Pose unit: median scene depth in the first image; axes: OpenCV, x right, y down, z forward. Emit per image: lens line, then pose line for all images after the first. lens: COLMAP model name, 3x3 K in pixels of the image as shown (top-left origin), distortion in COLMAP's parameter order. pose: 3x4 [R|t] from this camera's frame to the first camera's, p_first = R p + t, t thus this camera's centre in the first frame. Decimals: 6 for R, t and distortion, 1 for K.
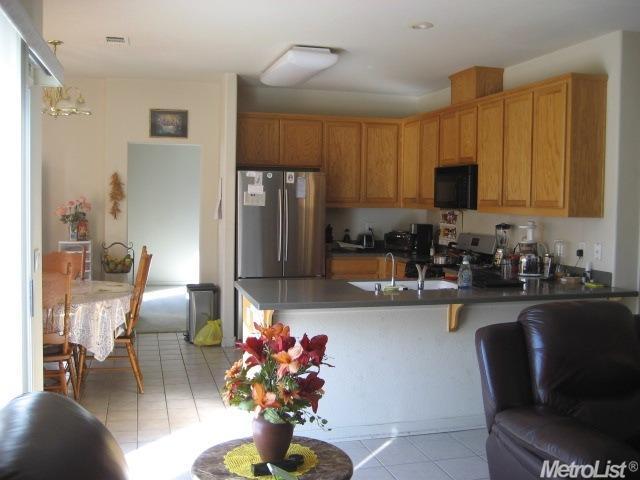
lens RADIAL K [[659.6, 0, 320.0], [0, 659.6, 240.0], [0, 0, 1]] dist [-0.131257, 0.143432]
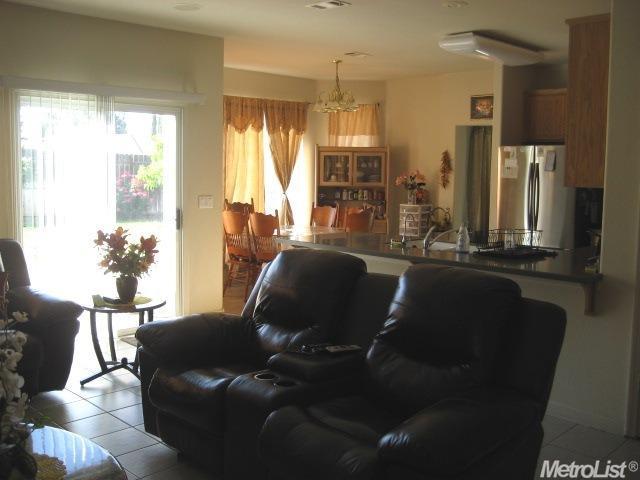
lens RADIAL K [[659.6, 0, 320.0], [0, 659.6, 240.0], [0, 0, 1]] dist [-0.131257, 0.143432]
pose [[0.477865, 0.086806, -0.874134, 0.703732], [-0.063532, 0.995915, 0.064168, 0.000643], [0.876133, 0.024872, 0.481427, 0.207480]]
